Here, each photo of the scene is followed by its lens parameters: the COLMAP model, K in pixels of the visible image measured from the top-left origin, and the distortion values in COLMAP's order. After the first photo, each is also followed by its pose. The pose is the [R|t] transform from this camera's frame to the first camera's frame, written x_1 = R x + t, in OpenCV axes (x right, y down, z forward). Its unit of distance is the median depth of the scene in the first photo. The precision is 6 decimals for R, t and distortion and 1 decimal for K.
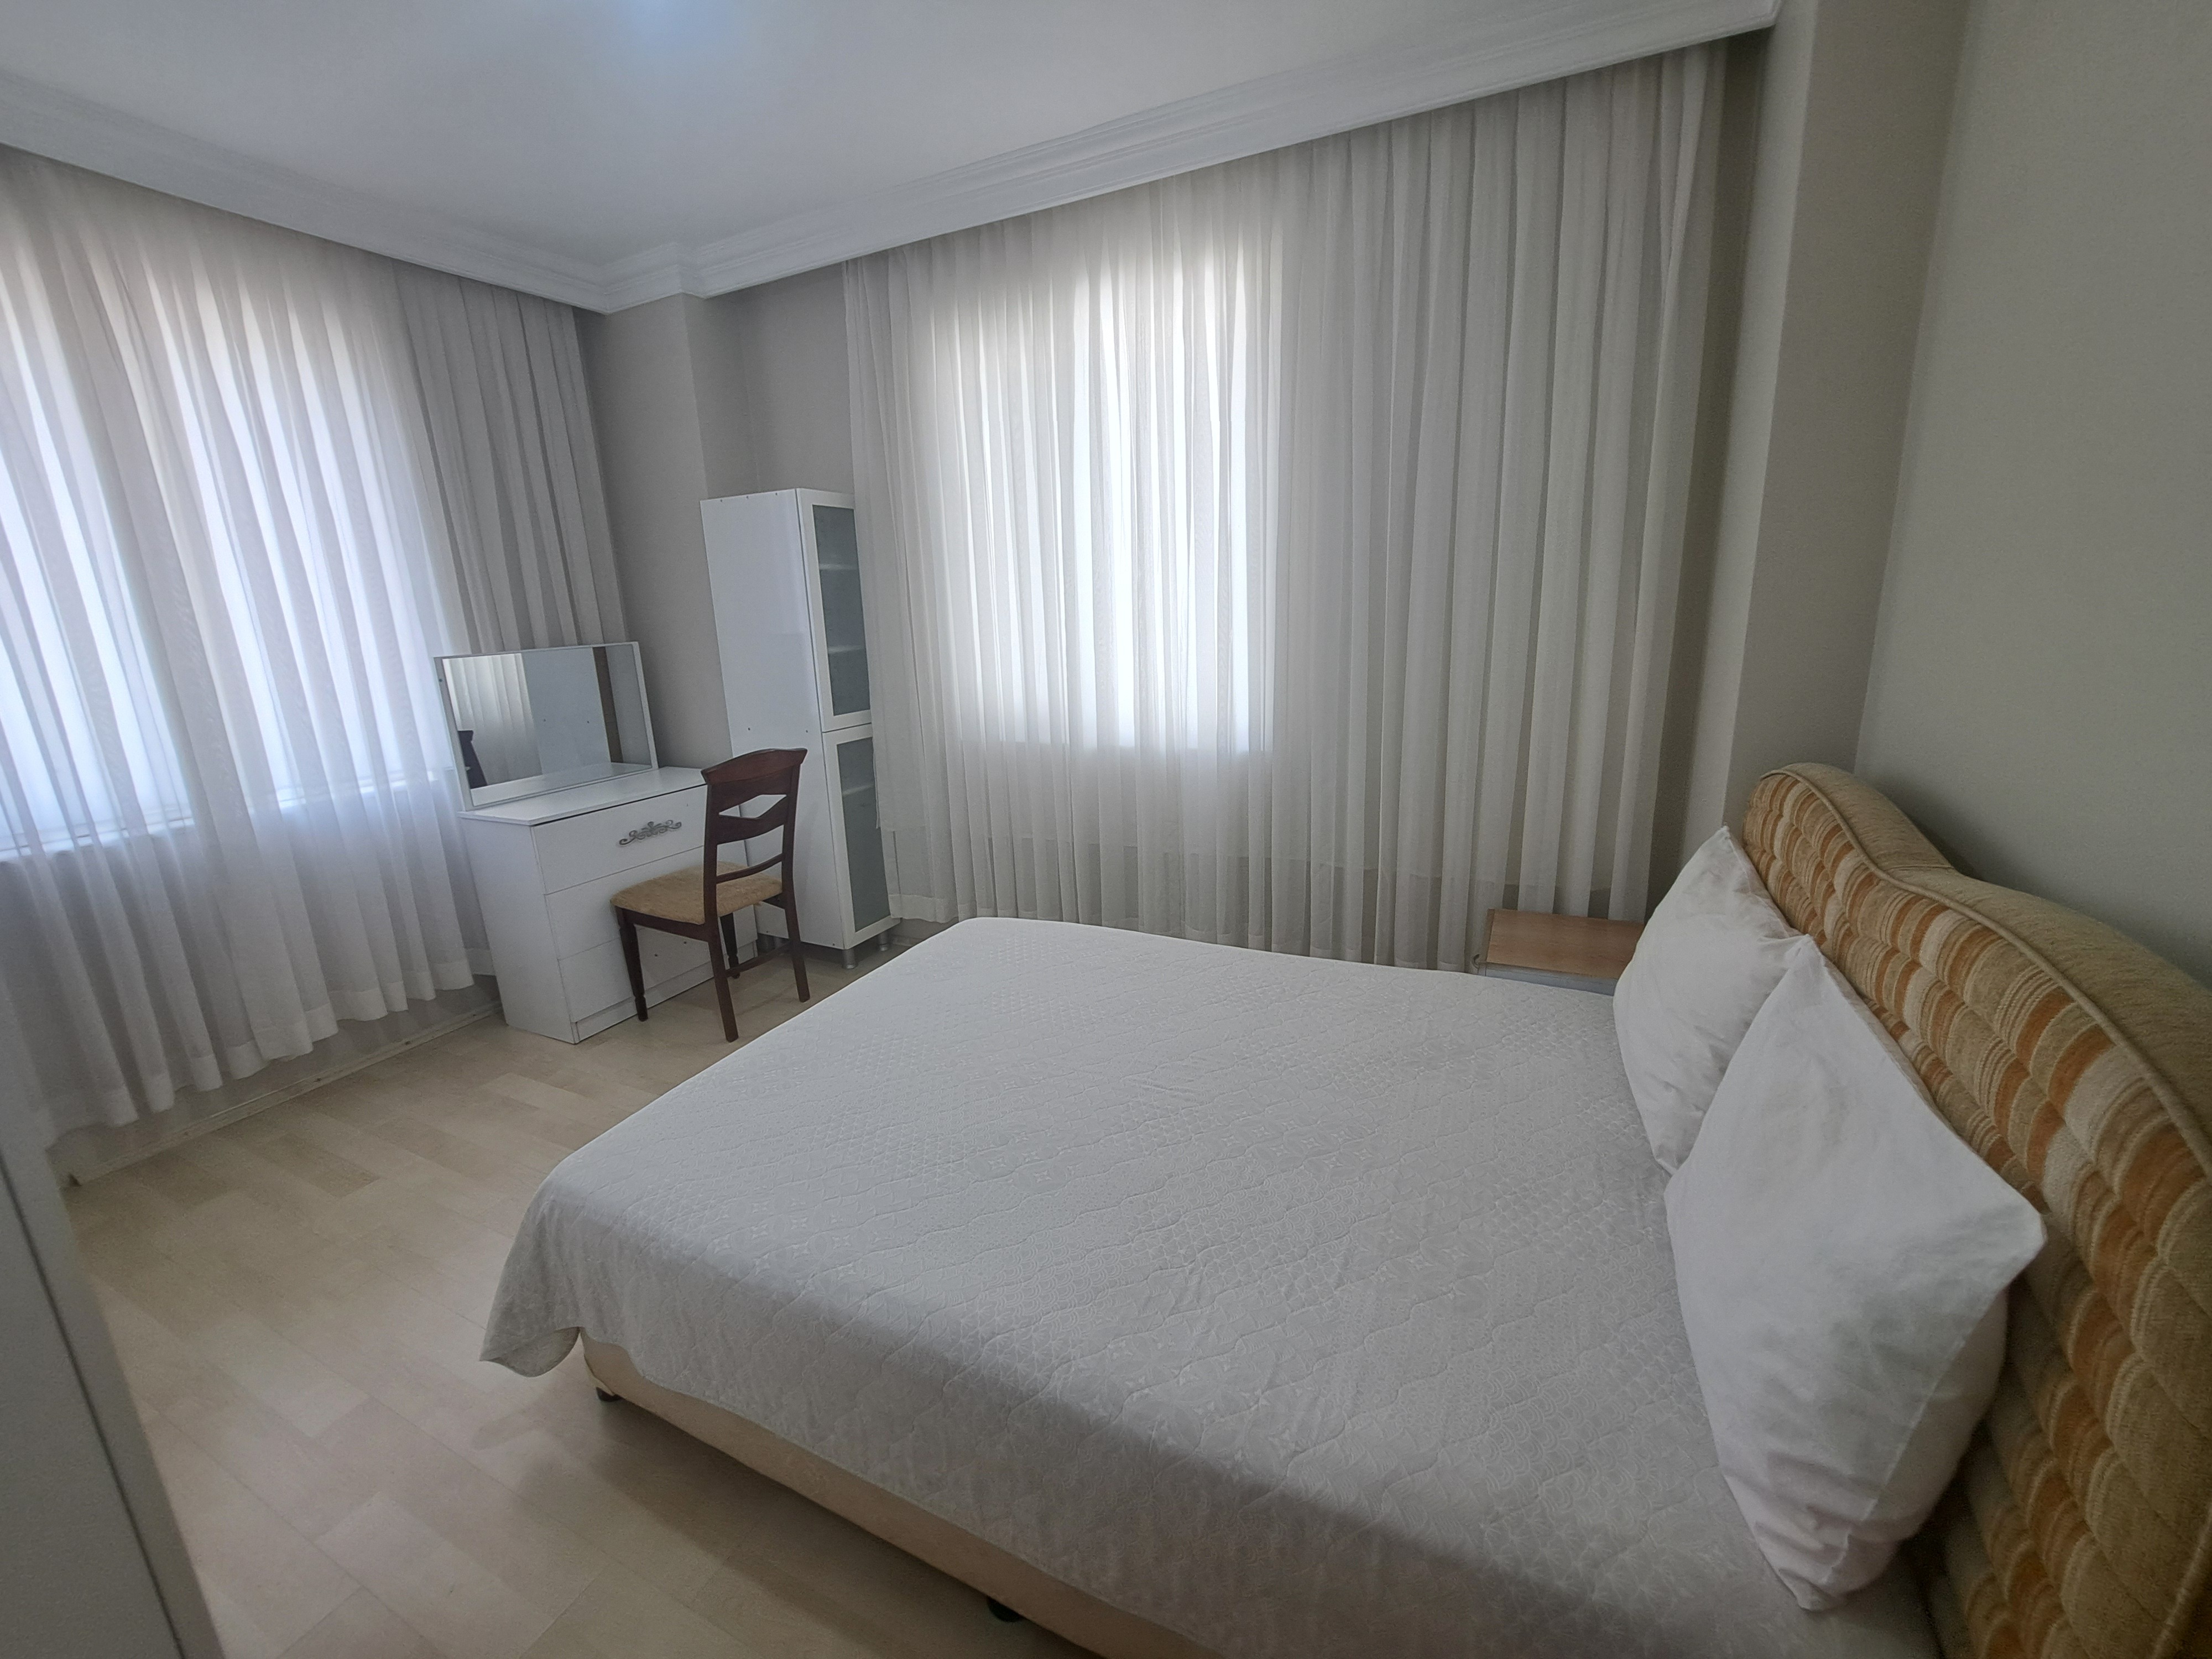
lens RADIAL K [[884.5, 0, 1089.7], [0, 884.5, 816.5], [0, 0, 1]] dist [-0.012037, -0.000381]
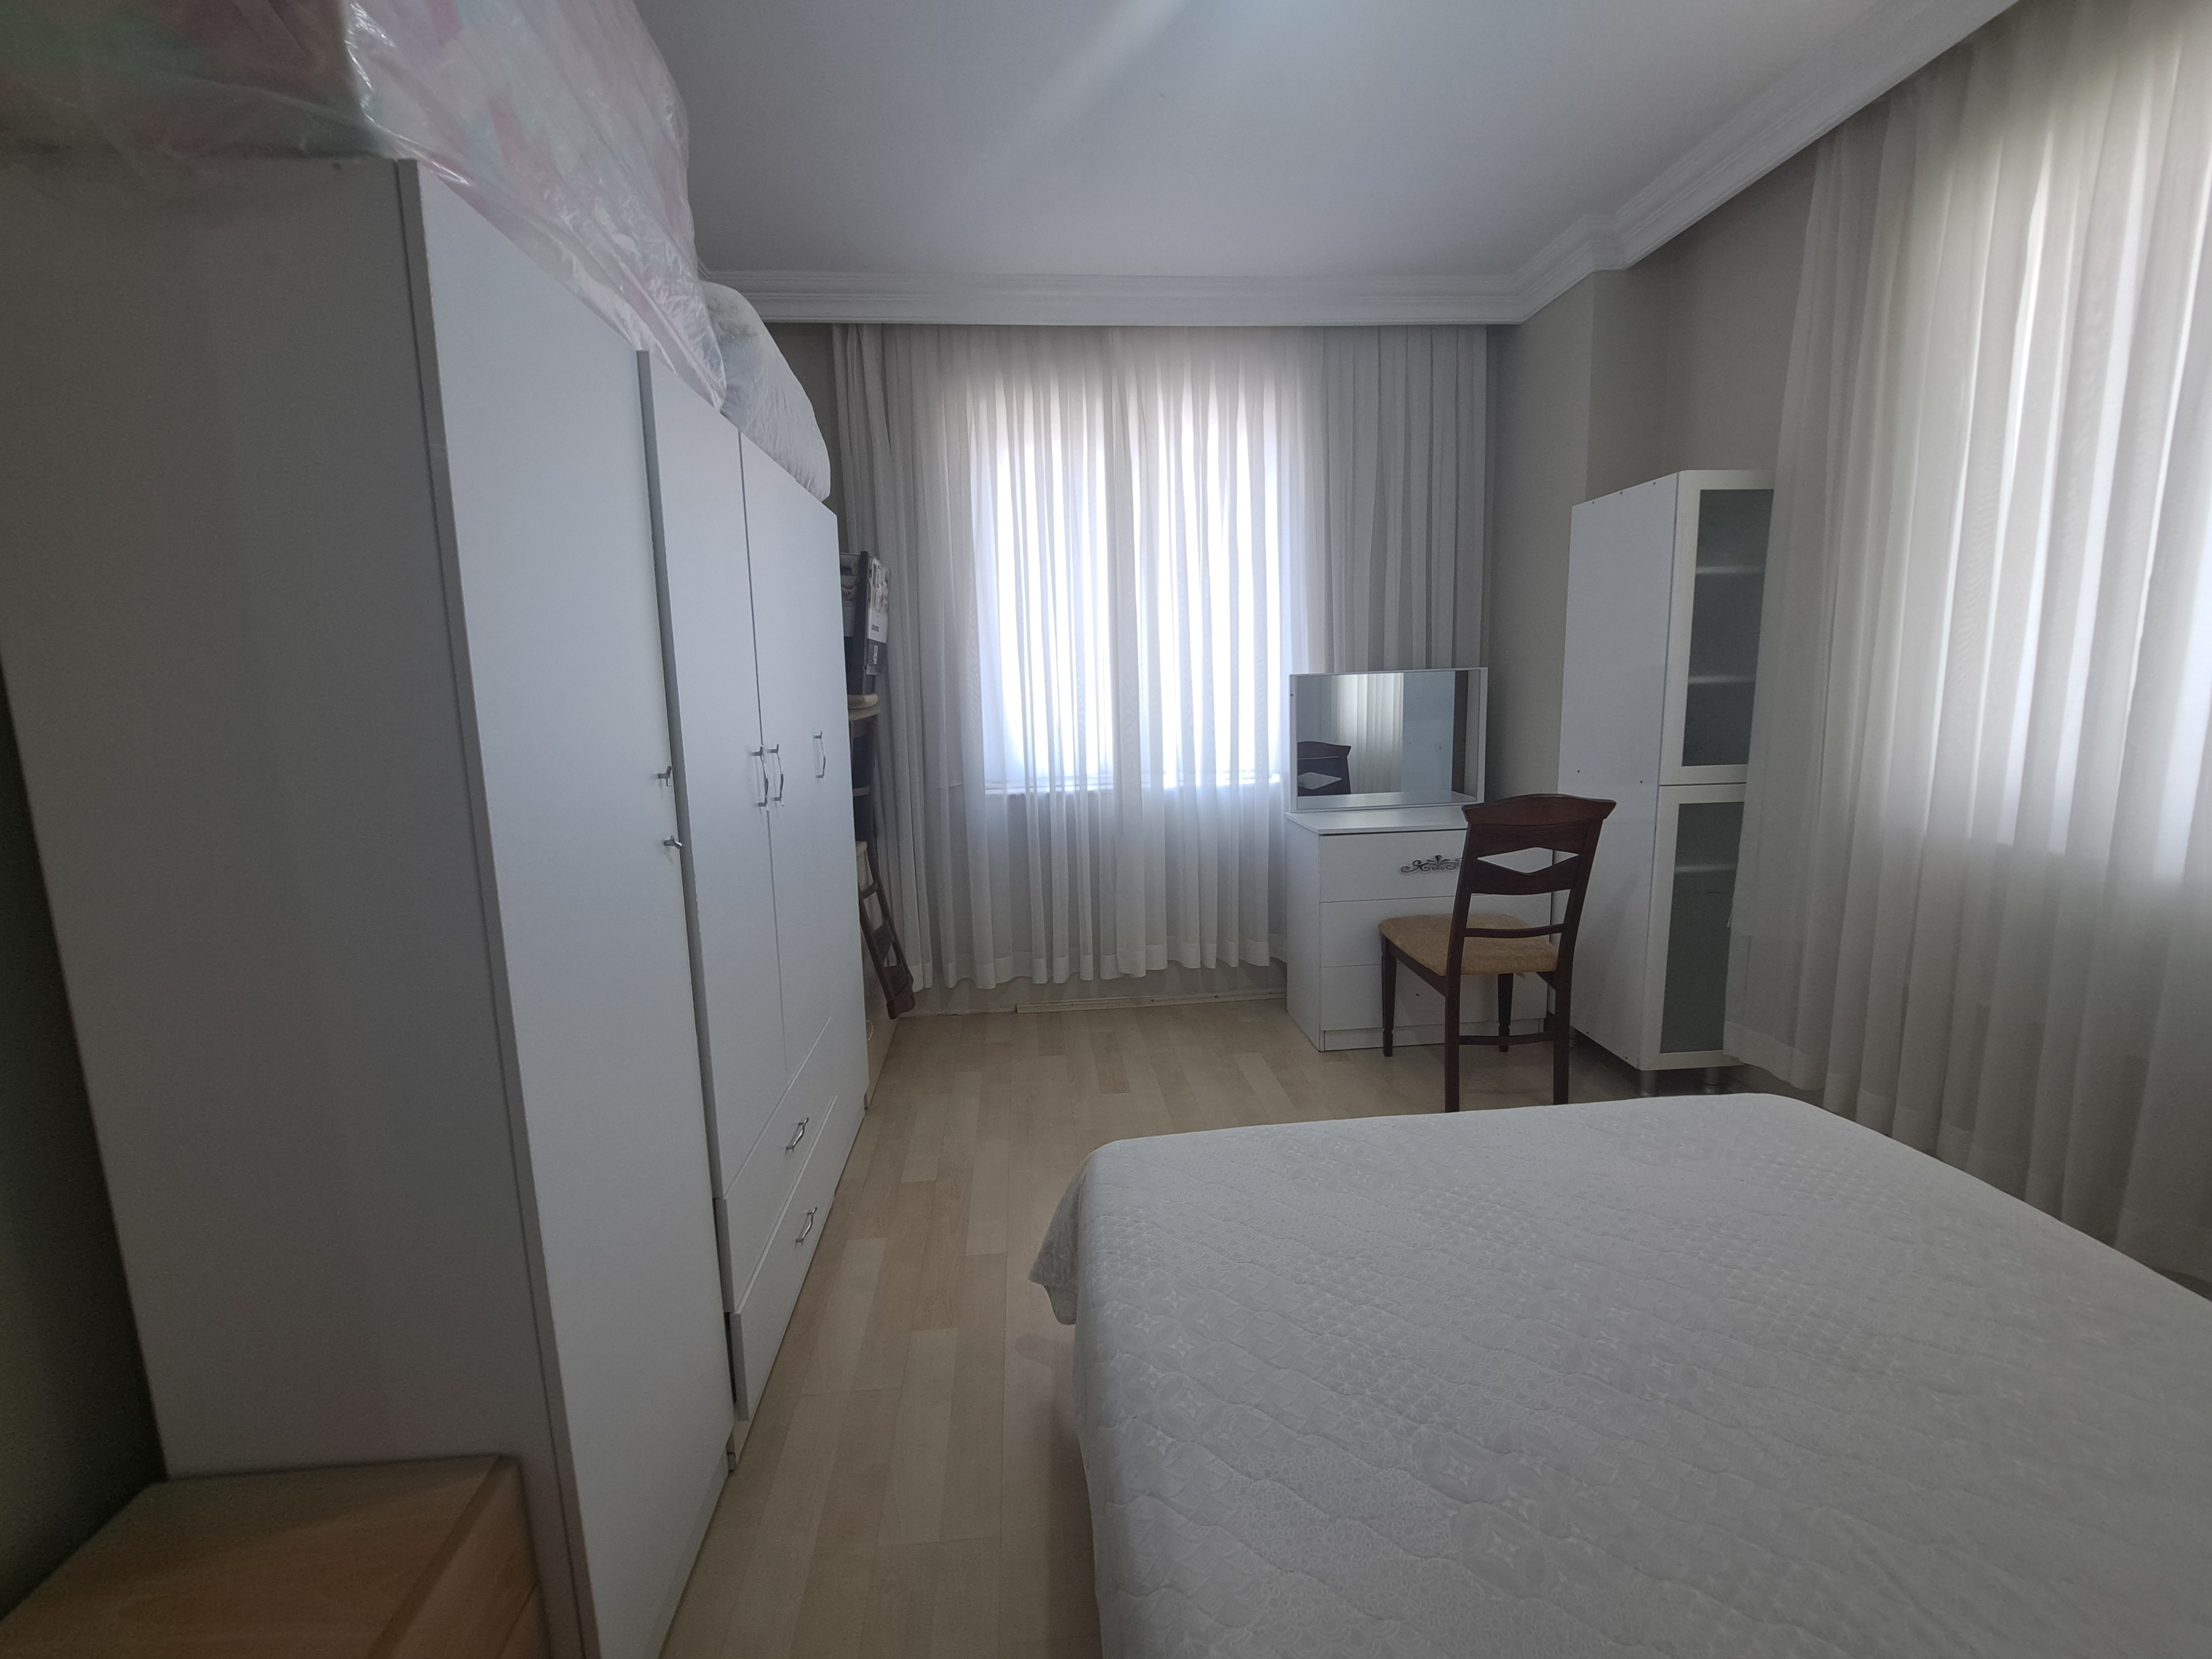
lens RADIAL K [[883.1, 0, 1085.5], [0, 883.1, 817.0], [0, 0, 1]] dist [-0.013151, 0.000631]
pose [[0.504780, 0.156547, -0.848935, 0.106823], [-0.192843, 0.979016, 0.065869, -0.024144], [0.841433, 0.130462, 0.524376, 0.193422]]
